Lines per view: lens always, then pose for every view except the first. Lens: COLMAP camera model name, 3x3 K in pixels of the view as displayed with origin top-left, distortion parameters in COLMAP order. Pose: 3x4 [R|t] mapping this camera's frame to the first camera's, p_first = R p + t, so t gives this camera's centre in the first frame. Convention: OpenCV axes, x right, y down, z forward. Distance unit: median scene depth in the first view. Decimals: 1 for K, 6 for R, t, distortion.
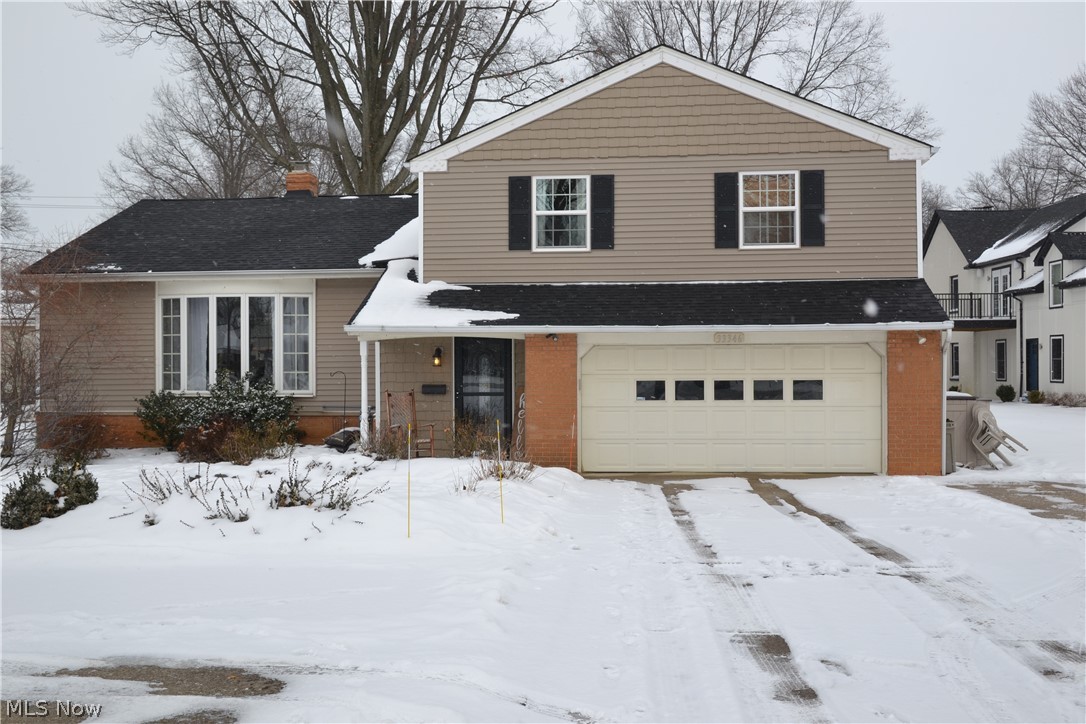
lens RADIAL K [[1127.1, 0, 543.2], [0, 1127.1, 362.2], [0, 0, 1]] dist [0.000274, 0.000000]
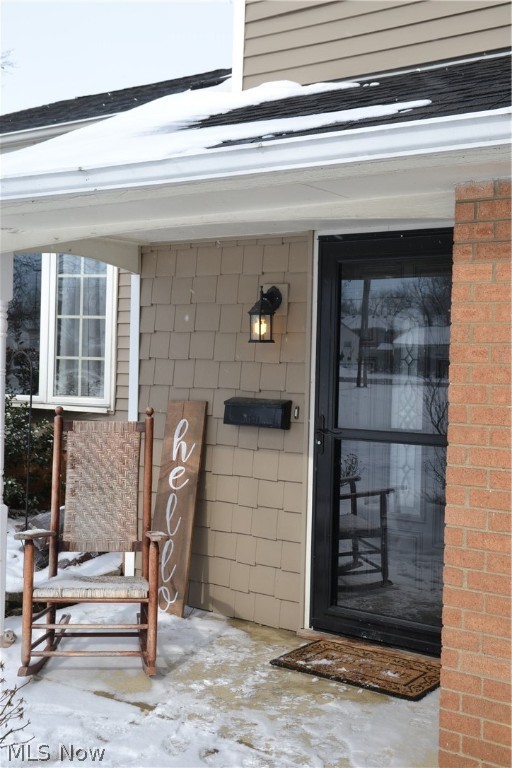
lens RADIAL K [[926.0, 0, 255.9], [0, 926.0, 383.8], [0, 0, 1]] dist [-0.002127, 0.000000]
pose [[0.875072, 0.039272, -0.482397, 0.034610], [-0.033311, 0.999226, 0.020922, 0.009738], [0.482845, -0.002240, 0.875703, 0.757722]]
